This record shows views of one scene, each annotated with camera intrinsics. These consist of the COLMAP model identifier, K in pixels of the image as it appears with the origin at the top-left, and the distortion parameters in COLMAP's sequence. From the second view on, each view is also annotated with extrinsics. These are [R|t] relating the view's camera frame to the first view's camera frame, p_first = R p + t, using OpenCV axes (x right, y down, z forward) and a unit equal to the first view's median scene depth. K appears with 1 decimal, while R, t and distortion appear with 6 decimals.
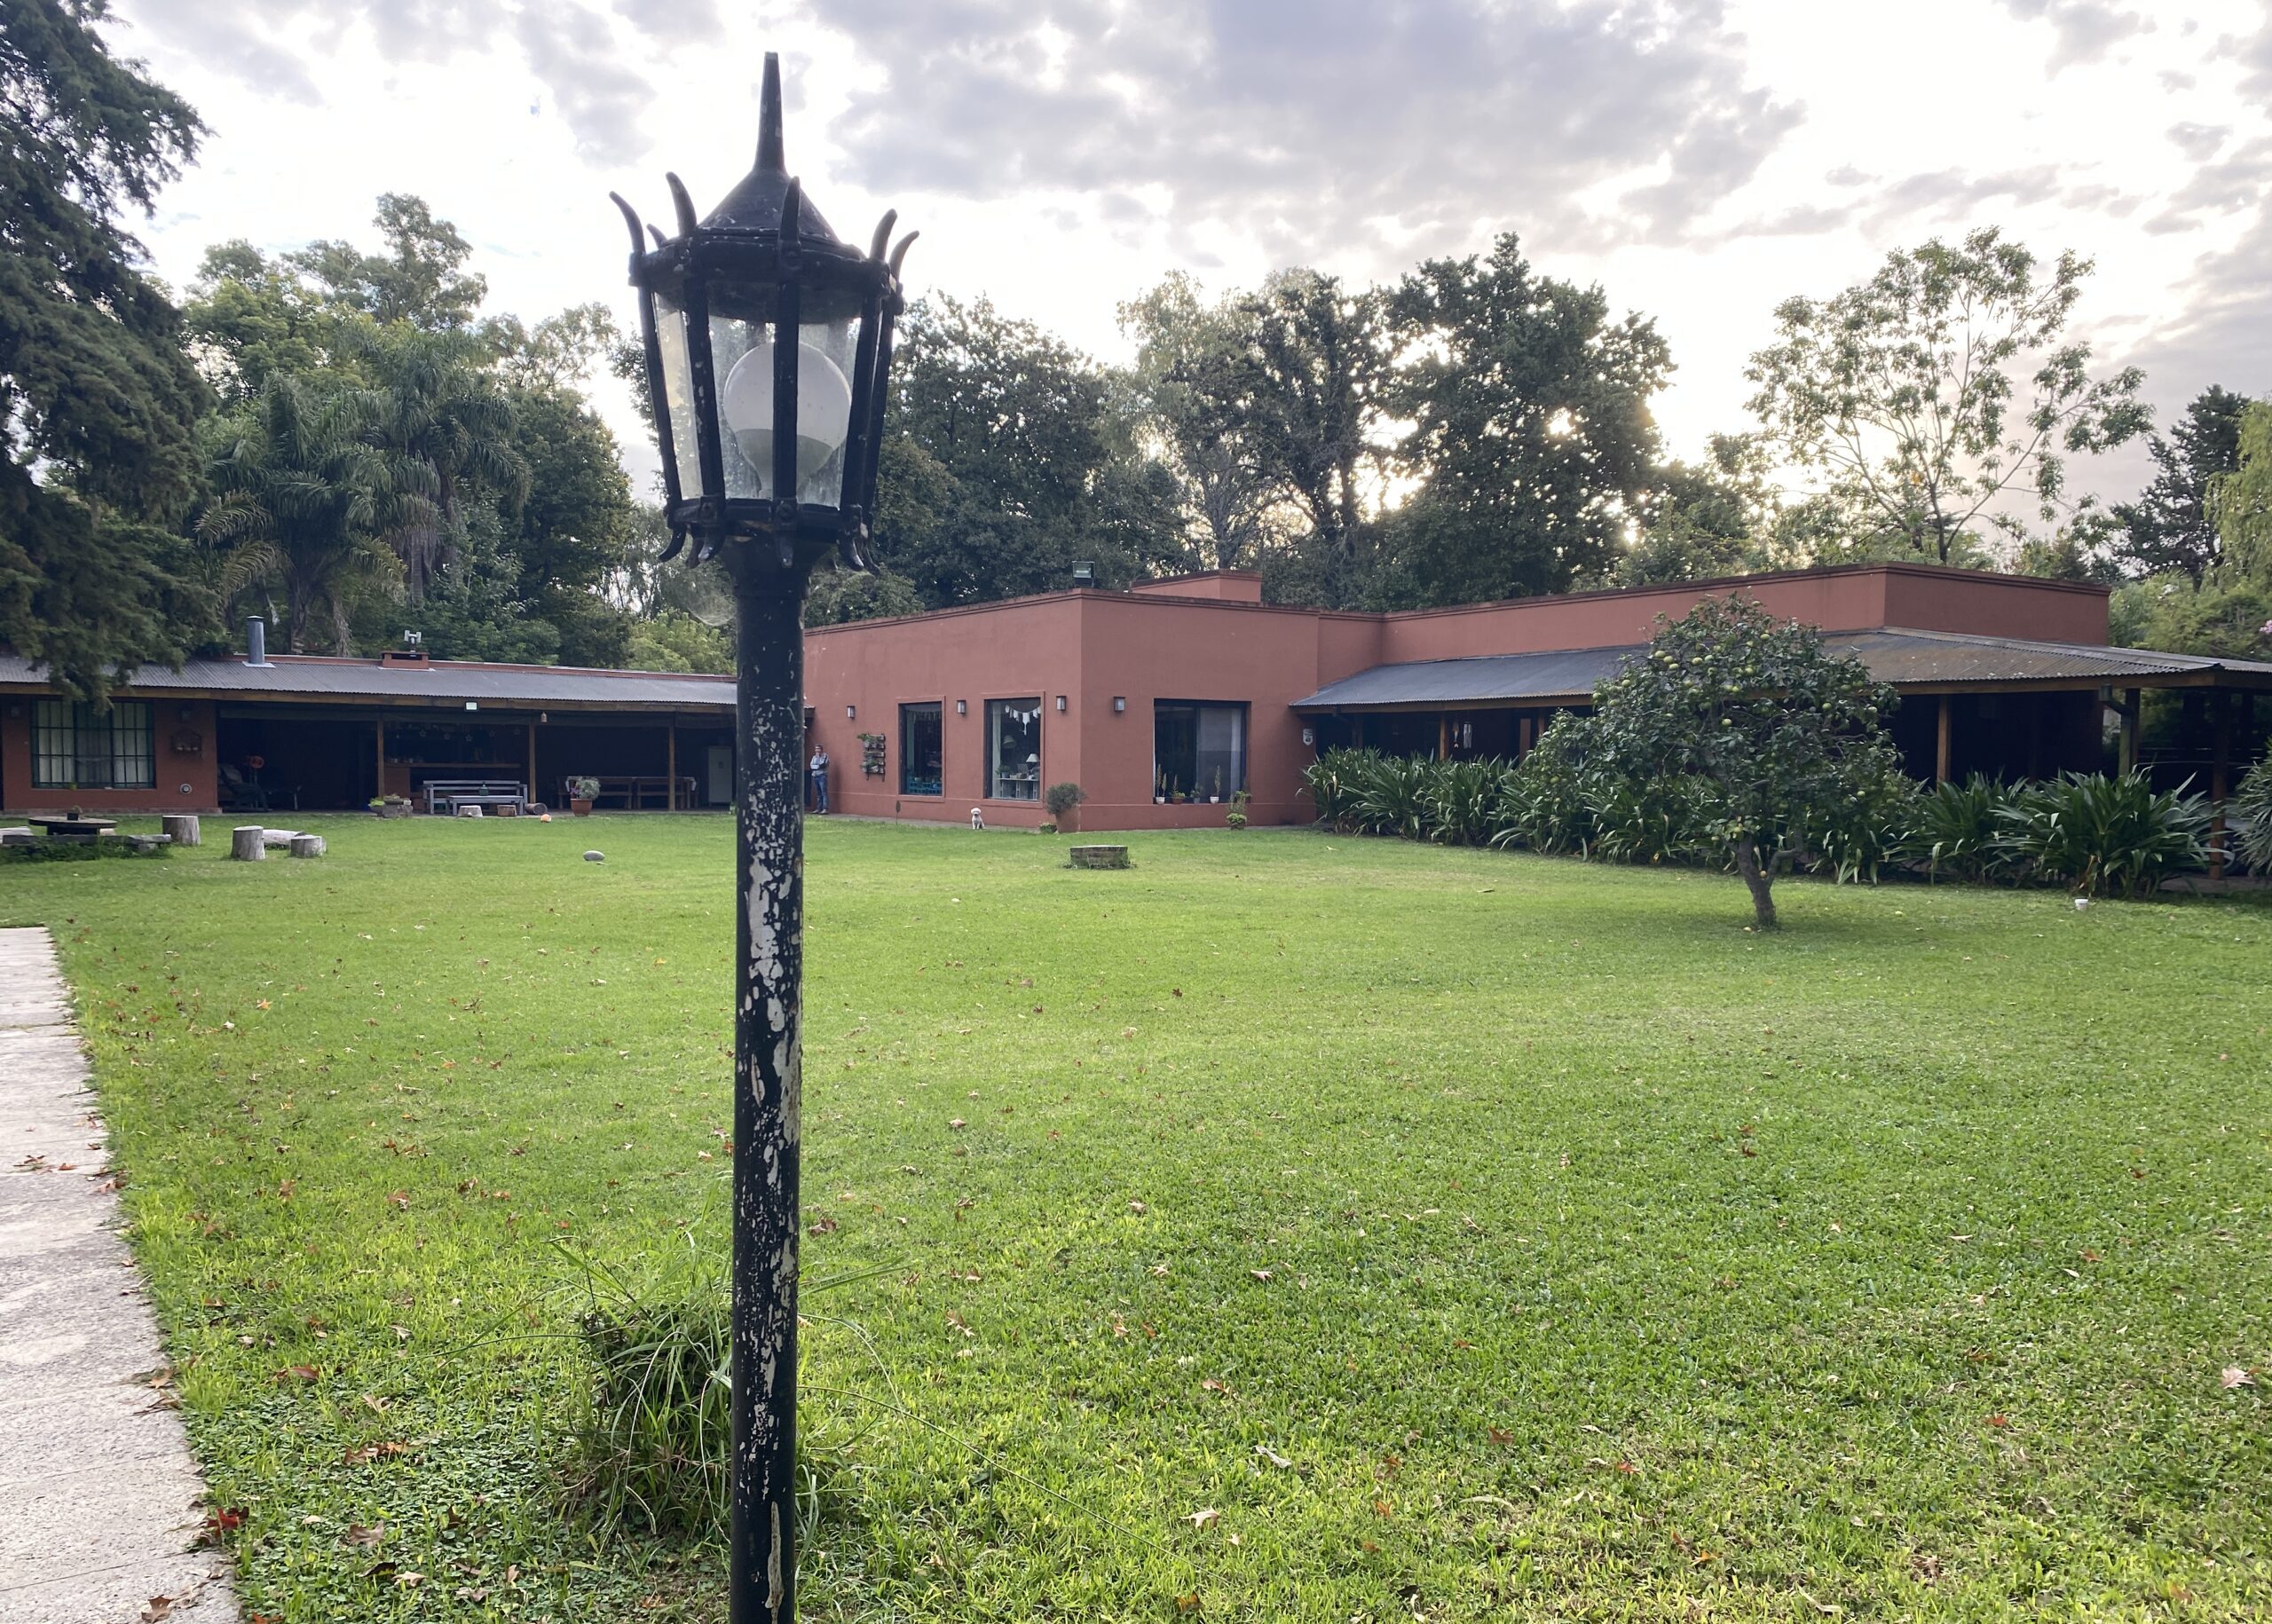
lens RADIAL K [[1755.0, 0, 1144.2], [0, 1755.0, 871.5], [0, 0, 1]] dist [0.024055, -0.018315]
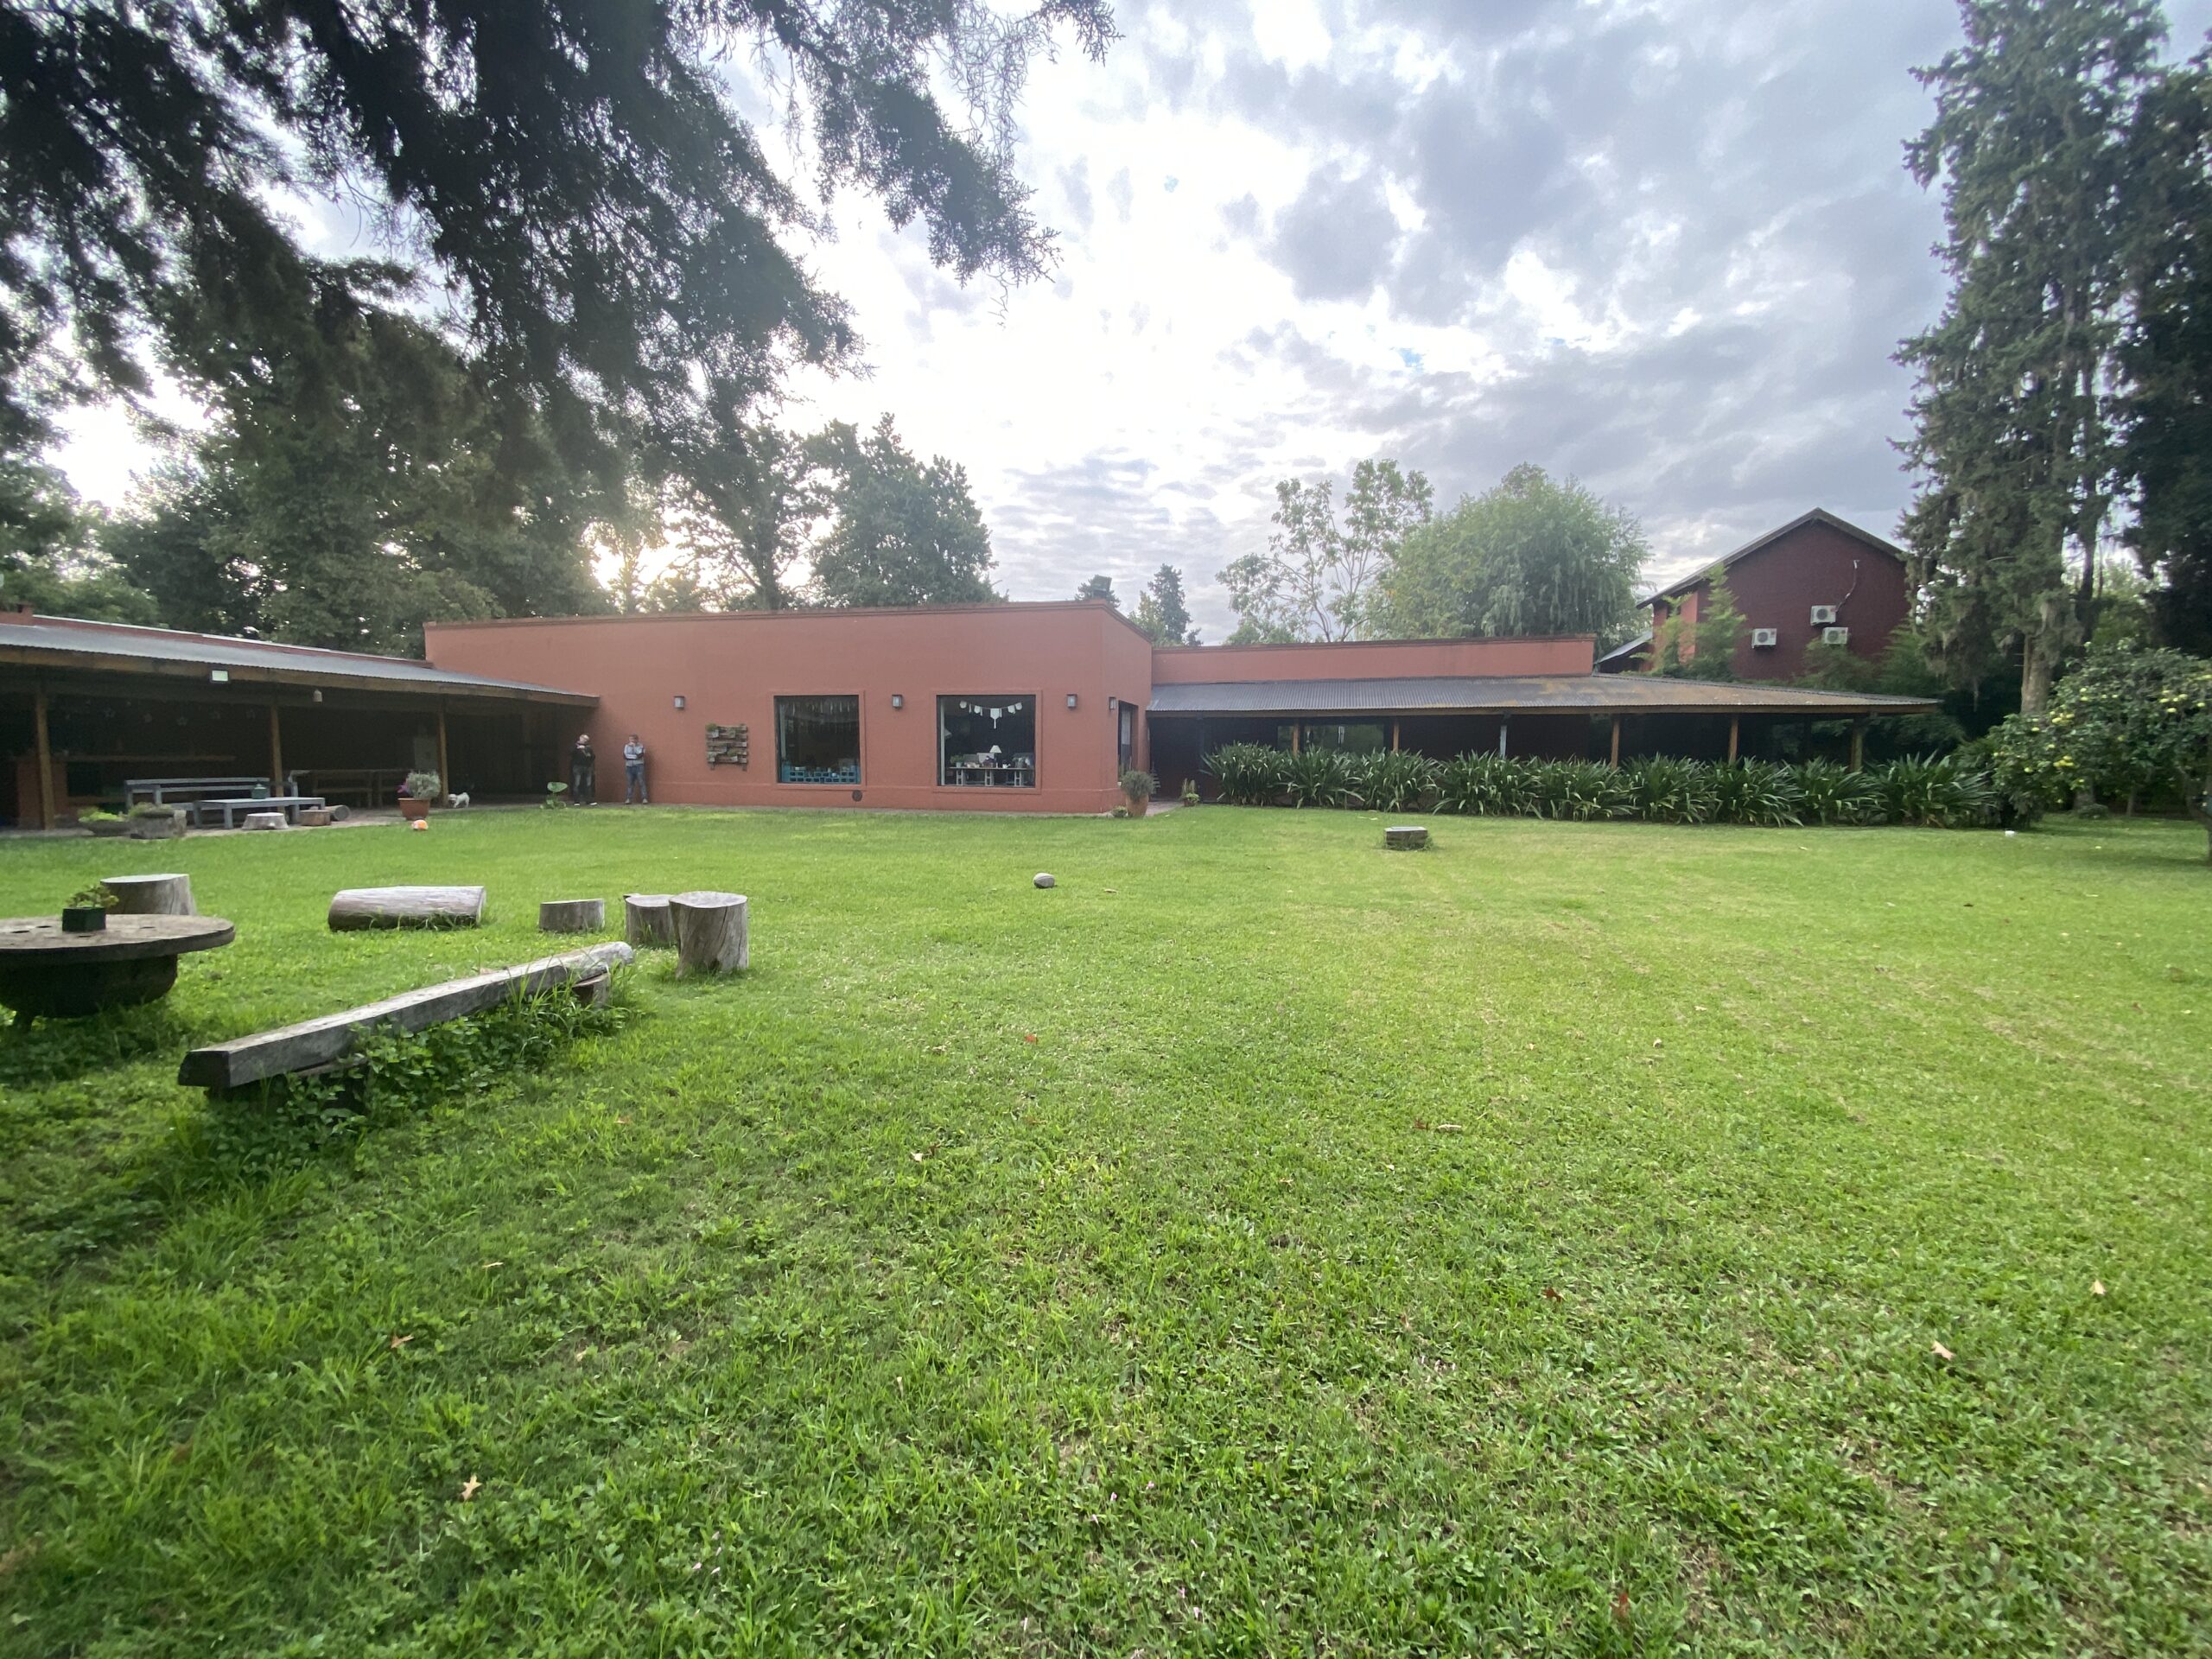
lens RADIAL K [[900.7, 0, 1106.5], [0, 900.7, 831.1], [0, 0, 1]] dist [0.000843, 0.000022]
pose [[0.737366, -0.056908, 0.673092, -0.909994], [0.037436, 0.998356, 0.043397, -0.078344], [-0.674455, -0.006802, 0.738284, 1.170988]]
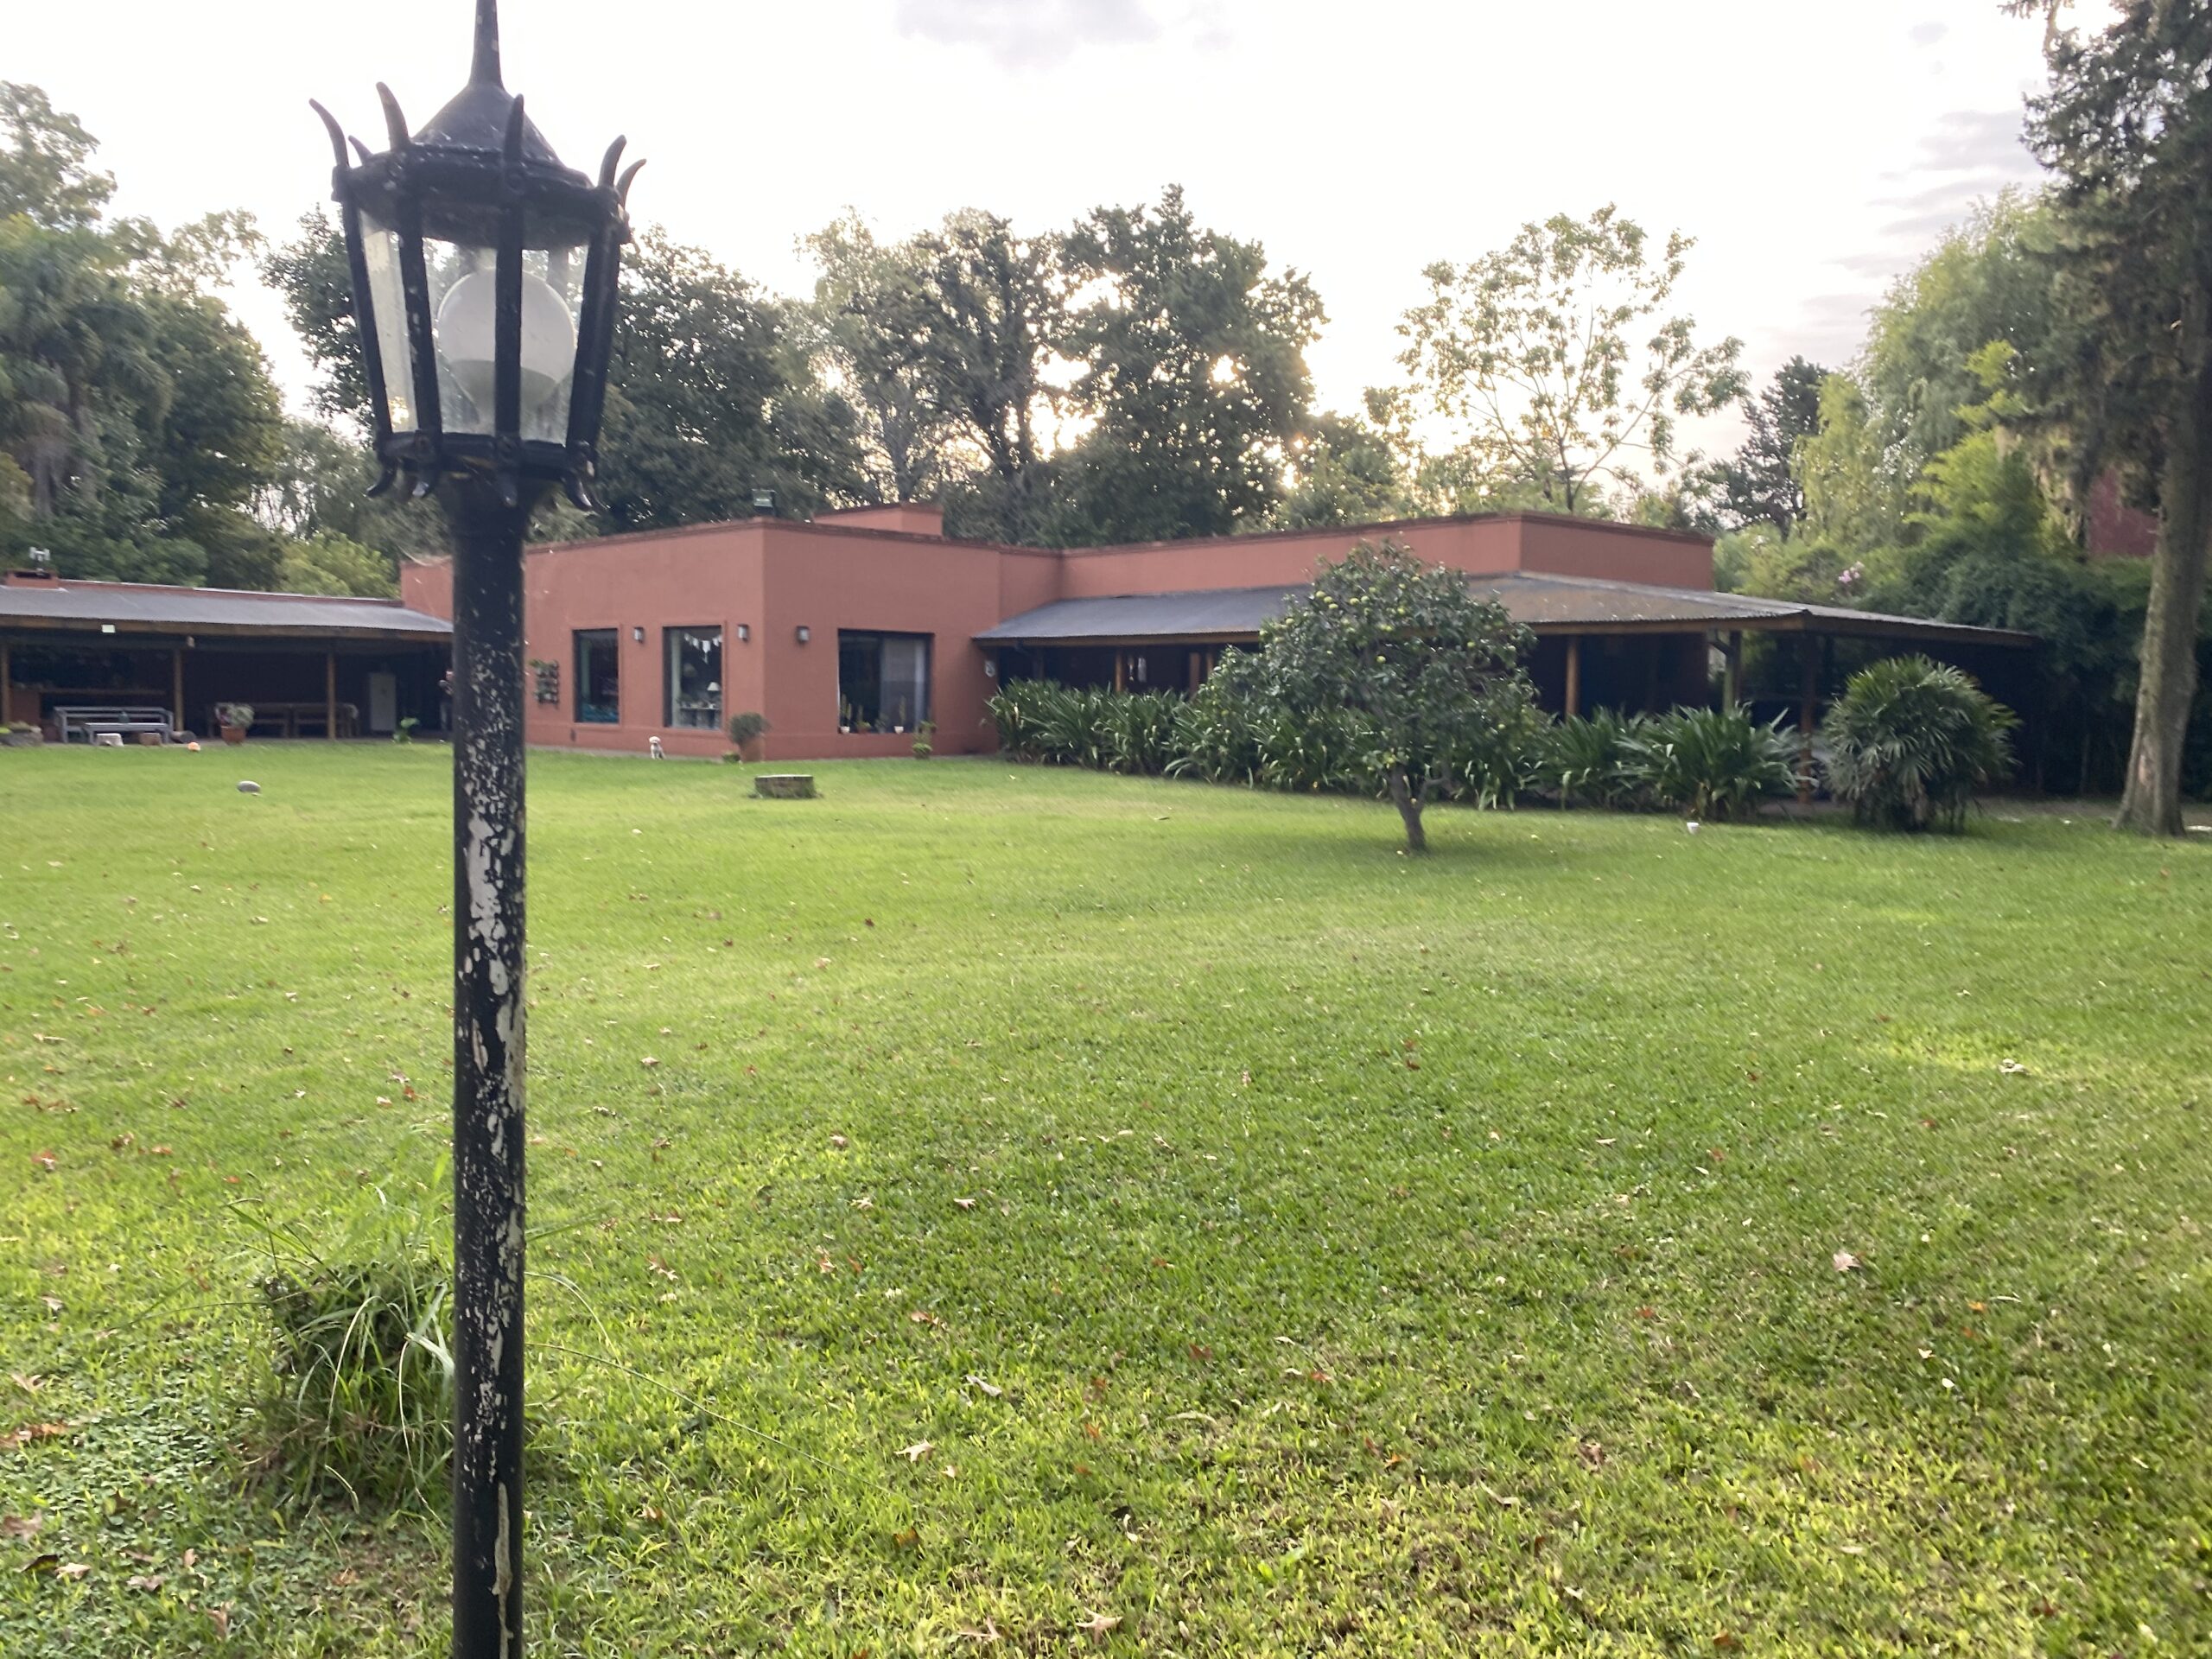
lens RADIAL K [[1710.1, 0, 1082.9], [0, 1710.1, 820.8], [0, 0, 1]] dist [0.020628, -0.014262]
pose [[0.988468, -0.005303, 0.151340, -0.008371], [0.003215, 0.999896, 0.014040, -0.003415], [-0.151399, -0.013391, 0.988382, 0.007581]]
